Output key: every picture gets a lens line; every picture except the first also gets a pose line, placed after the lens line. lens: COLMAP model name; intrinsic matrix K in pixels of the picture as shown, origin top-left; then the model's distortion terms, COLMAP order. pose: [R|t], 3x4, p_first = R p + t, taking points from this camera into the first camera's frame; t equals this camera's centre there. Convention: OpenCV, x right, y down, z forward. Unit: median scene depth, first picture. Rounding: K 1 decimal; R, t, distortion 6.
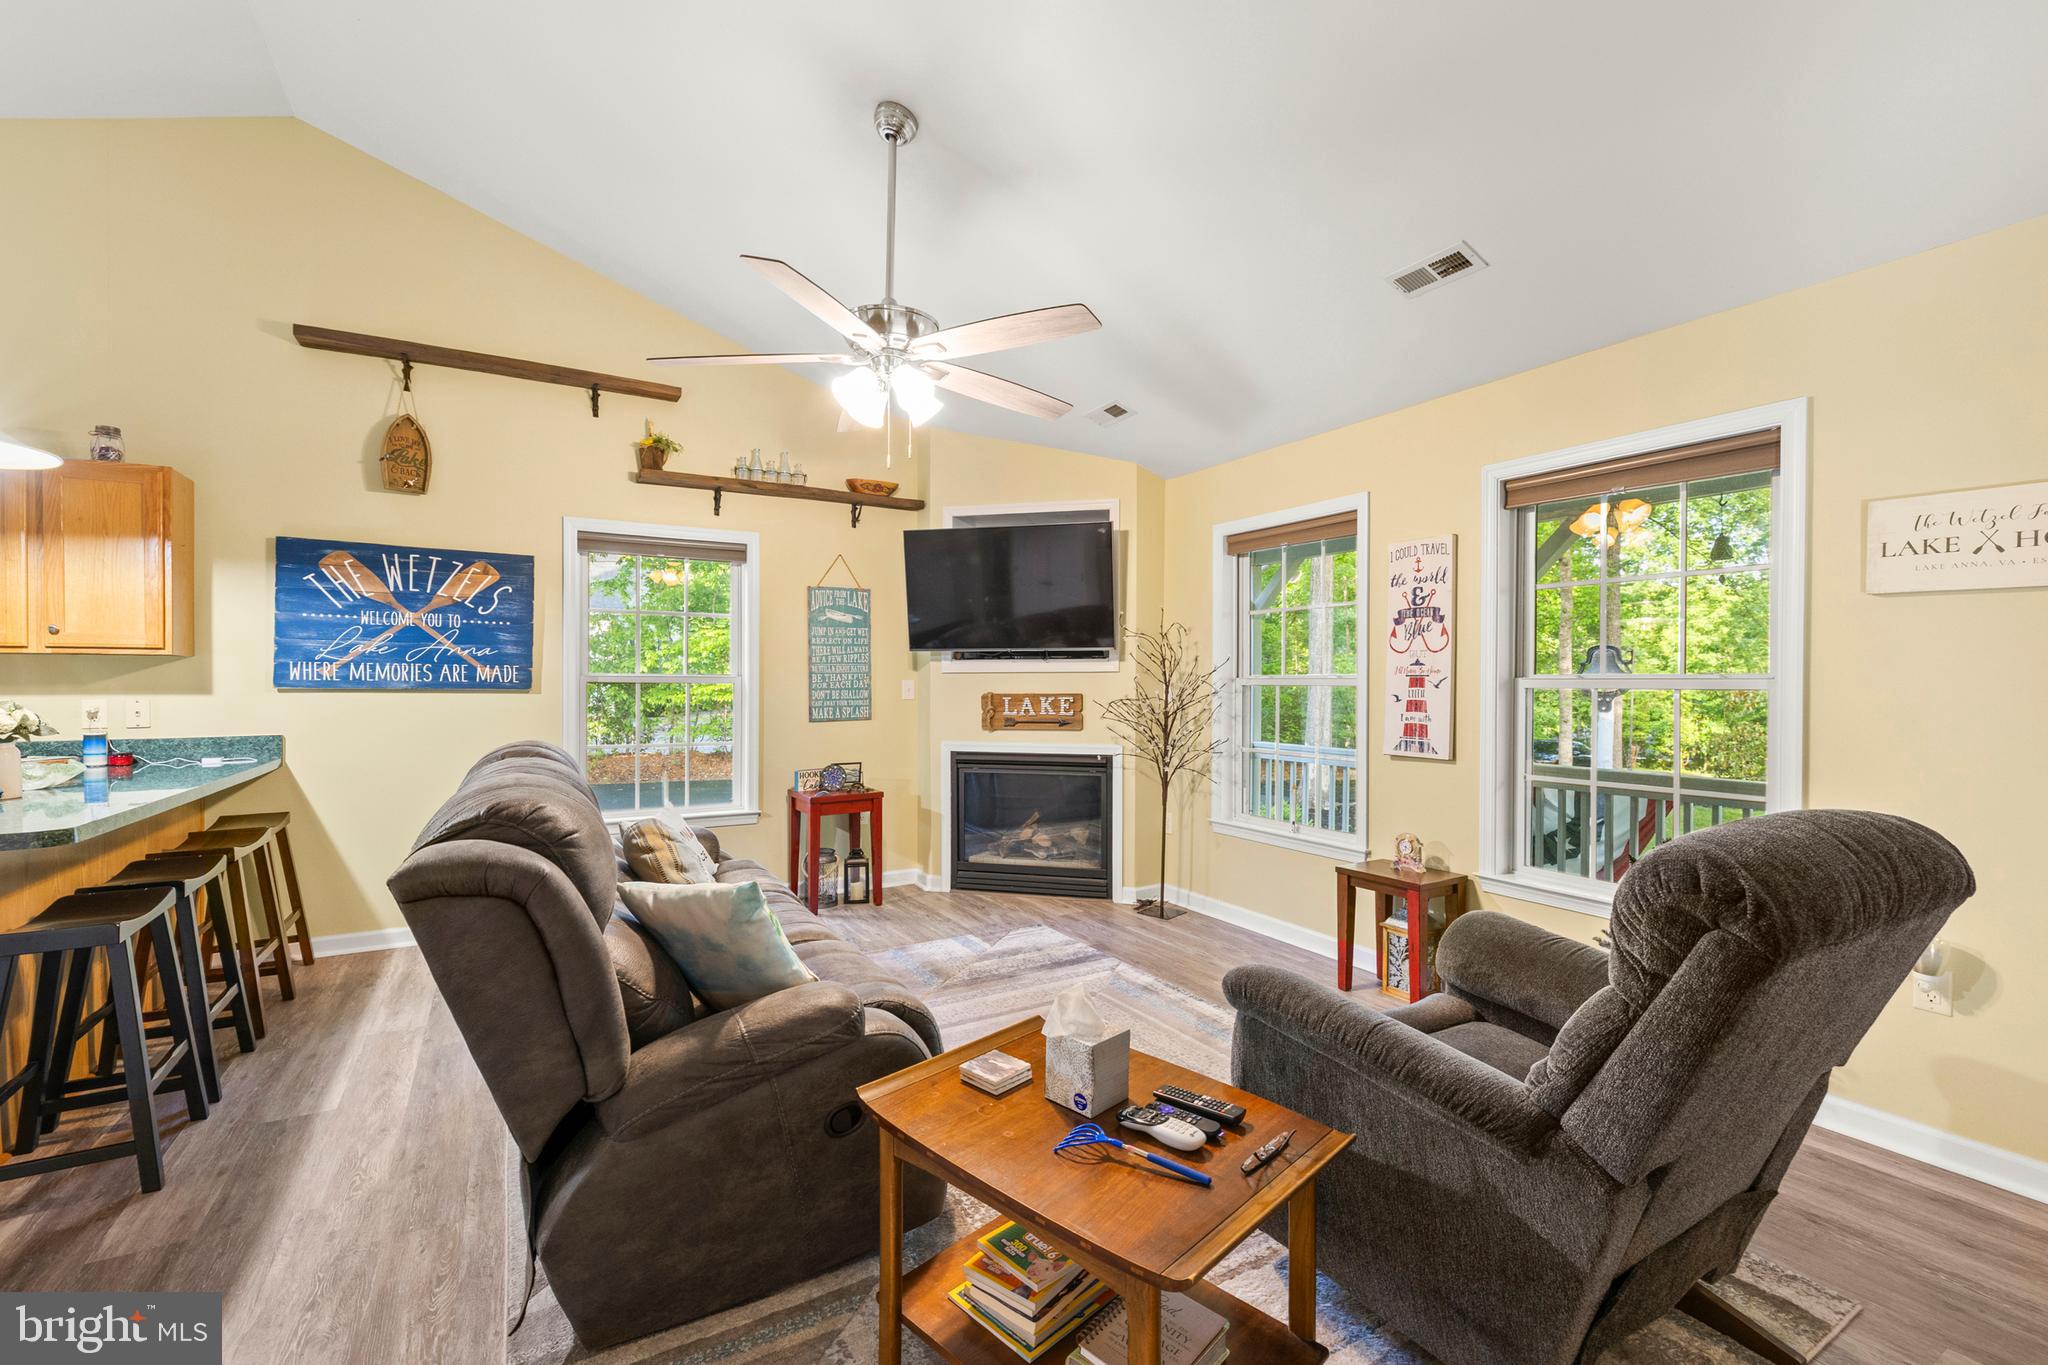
lens RADIAL K [[864.5, 0, 1022.9], [0, 864.5, 685.1], [0, 0, 1]] dist [0.001035, 0.000401]
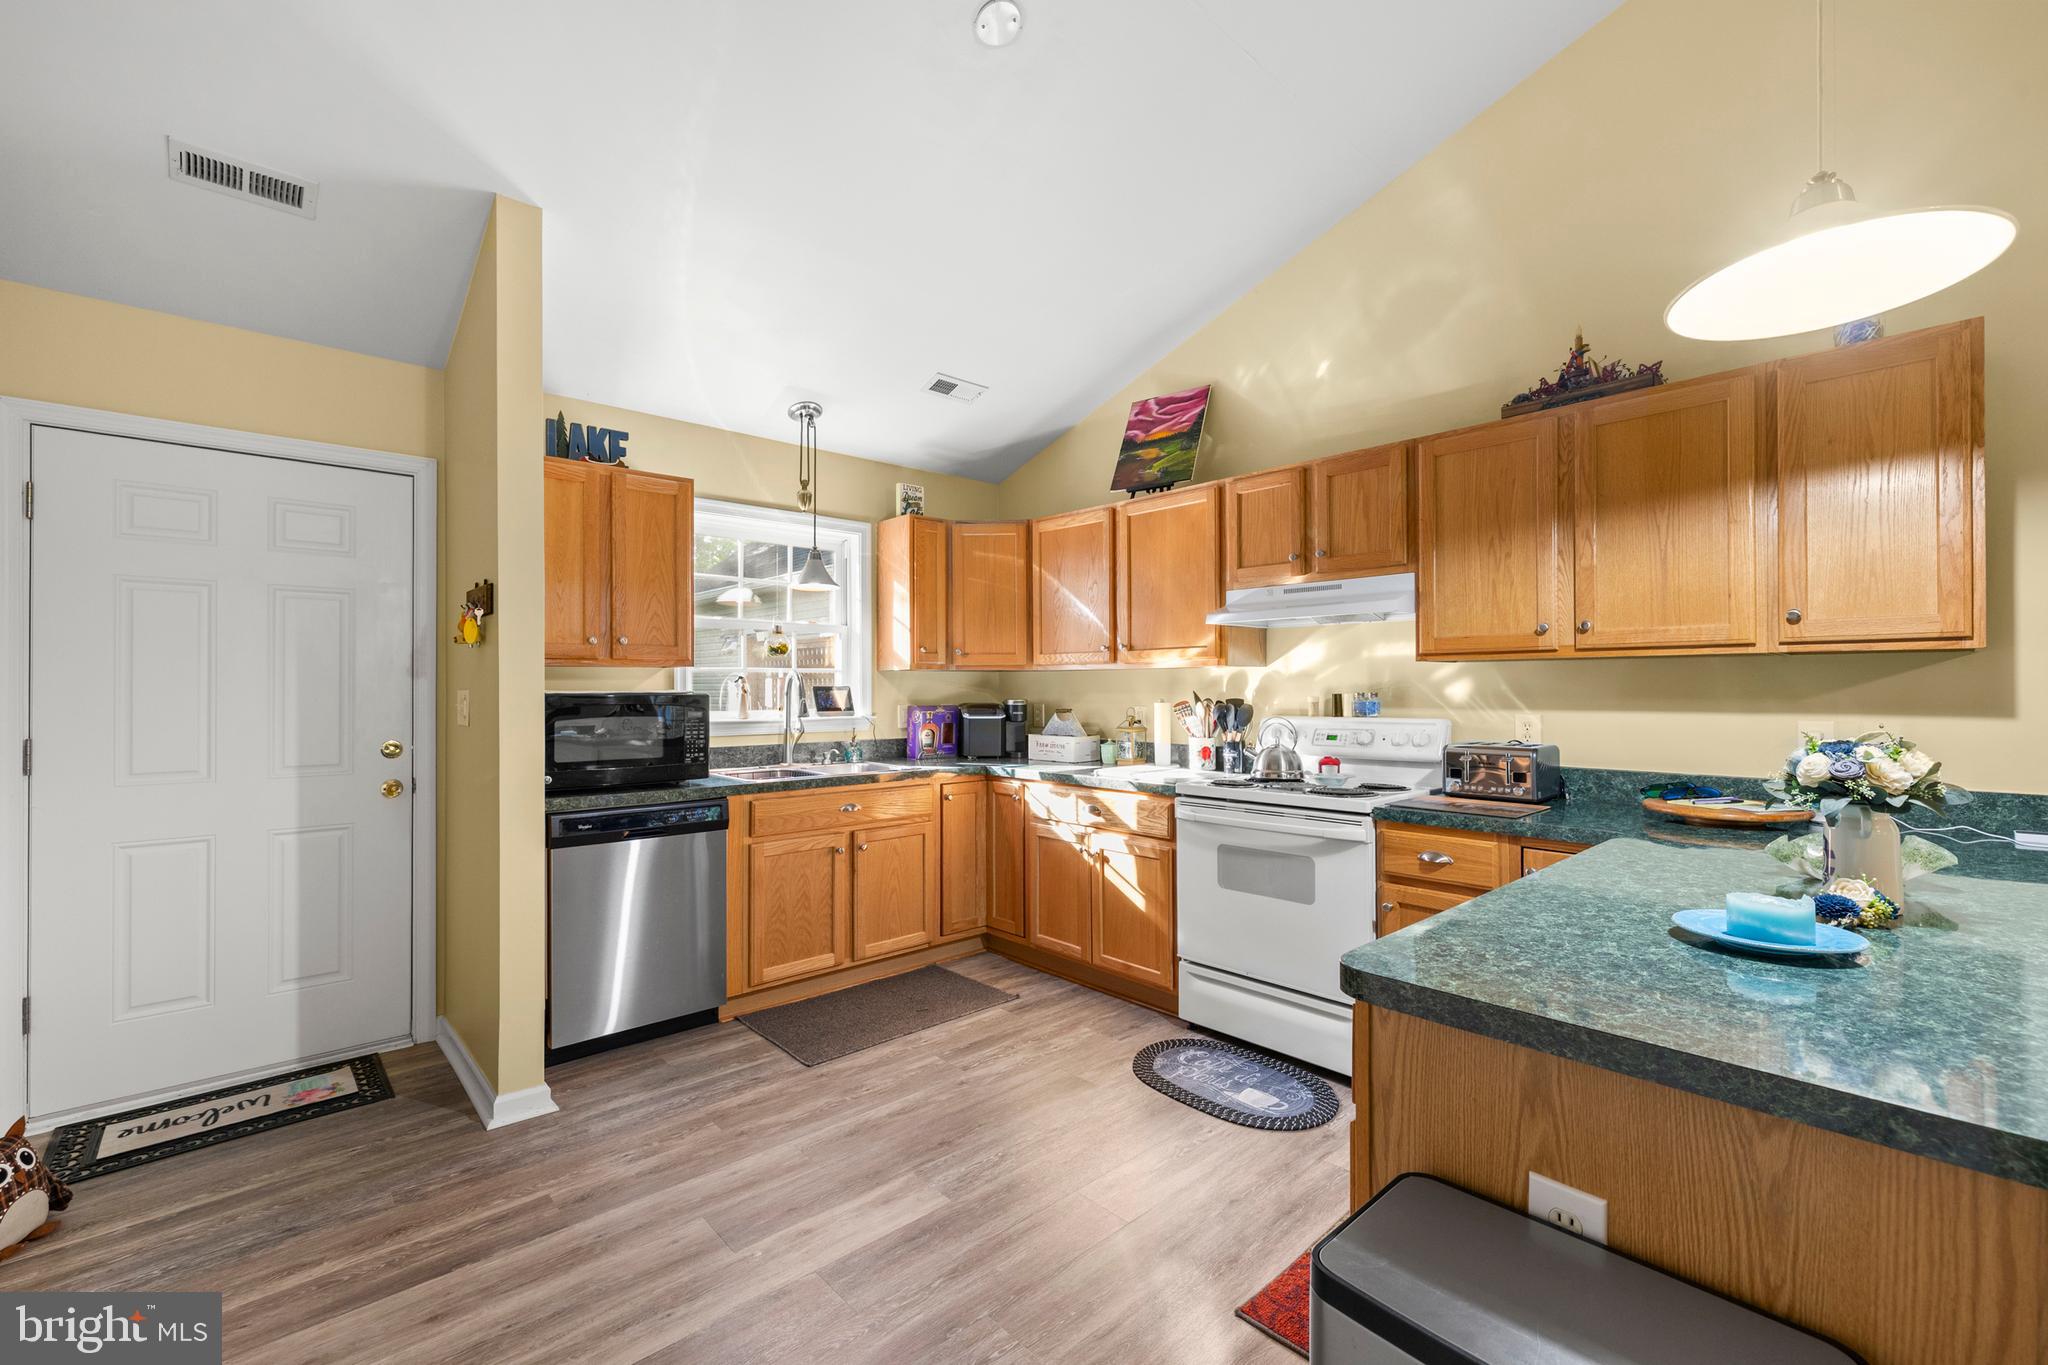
lens RADIAL K [[864.5, 0, 1020.9], [0, 864.5, 683.3], [0, 0, 1]] dist [0.001035, 0.000401]
pose [[0.210252, -0.006980, -0.977622, -0.511221], [-0.004306, 0.999958, -0.008065, -0.004572], [0.977638, 0.005905, 0.210213, 0.242835]]
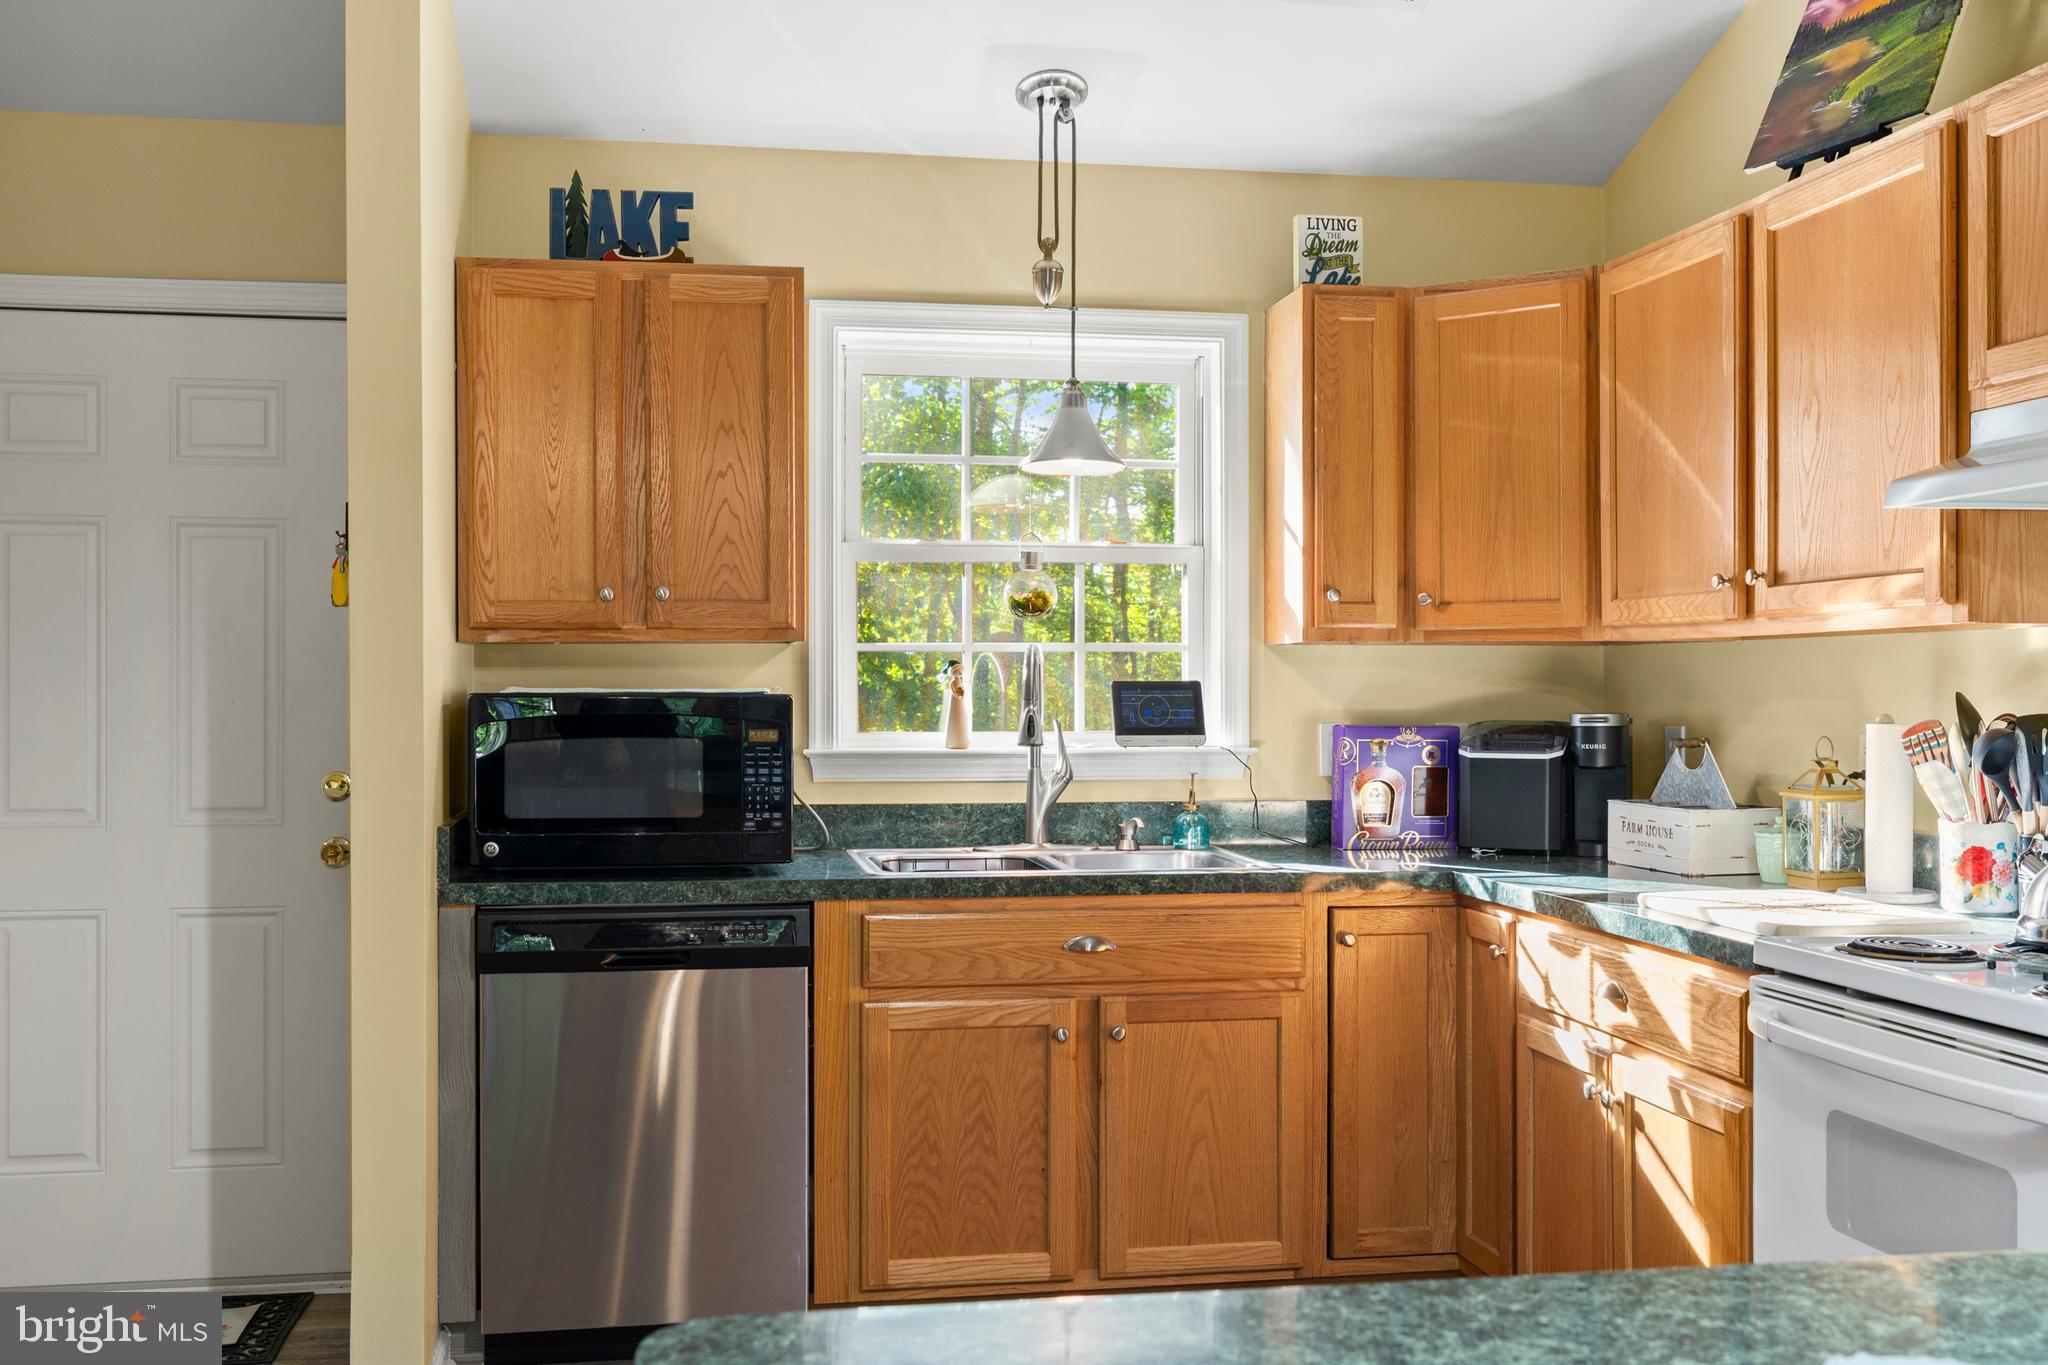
lens RADIAL K [[1977.6, 0, 1017.5], [0, 1977.6, 696.0], [0, 0, 1]] dist [-0.002528, 0.000000]
pose [[-0.348334, 0.001837, -0.937369, -0.531822], [-0.006426, 0.999970, 0.004347, -0.004126], [0.937348, 0.007537, -0.348312, 0.564542]]
